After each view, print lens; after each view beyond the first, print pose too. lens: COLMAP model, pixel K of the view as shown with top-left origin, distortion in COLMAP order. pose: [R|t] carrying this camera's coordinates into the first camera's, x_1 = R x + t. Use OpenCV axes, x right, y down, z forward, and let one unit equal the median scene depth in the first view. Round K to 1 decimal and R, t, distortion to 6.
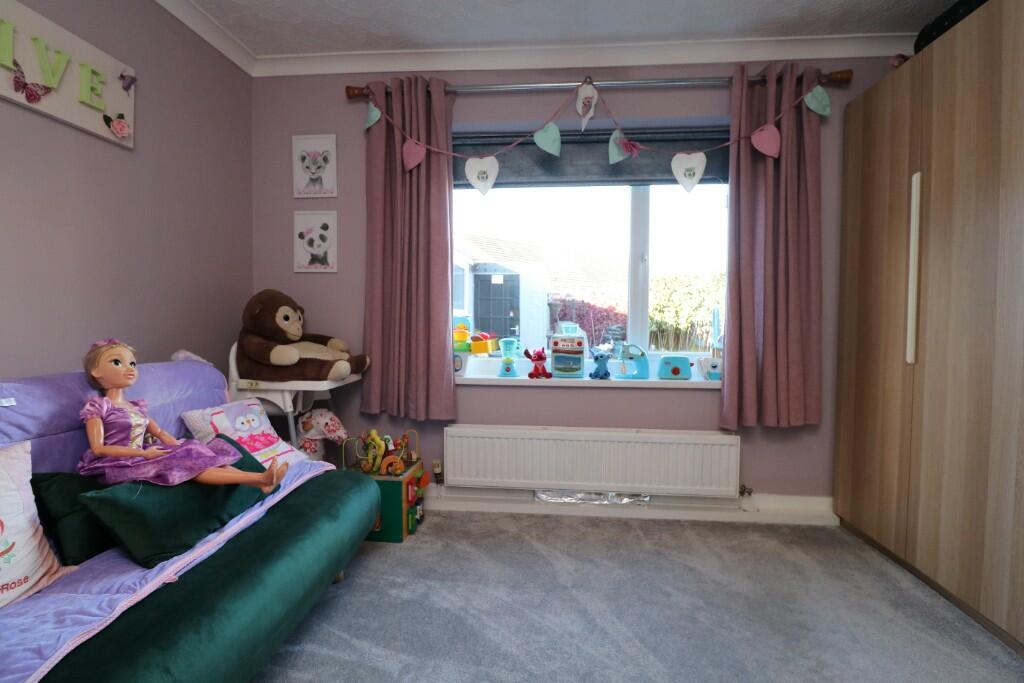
lens RADIAL K [[497.0, 0, 525.9], [0, 497.0, 329.2], [0, 0, 1]] dist [-0.011763, -0.007958]
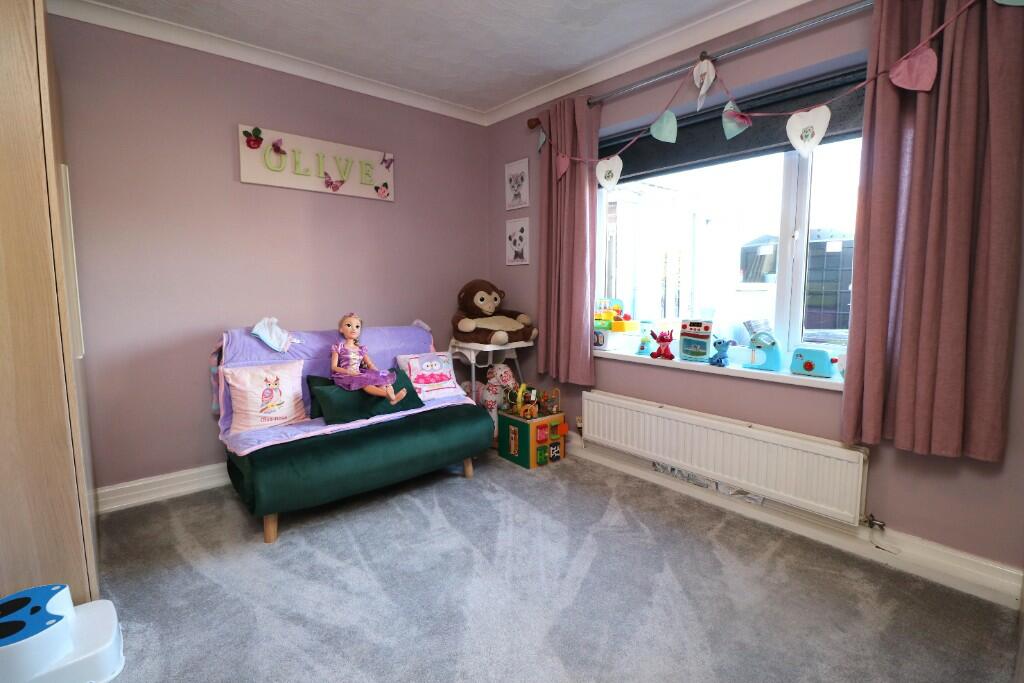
lens RADIAL K [[480.0, 0, 512.3], [0, 480.0, 331.8], [0, 0, 1]] dist [0.001152, -0.014258]
pose [[0.717230, 0.060779, -0.694180, 0.542772], [-0.012334, 0.997140, 0.074560, -0.032927], [0.696727, -0.044915, 0.715929, 0.050359]]
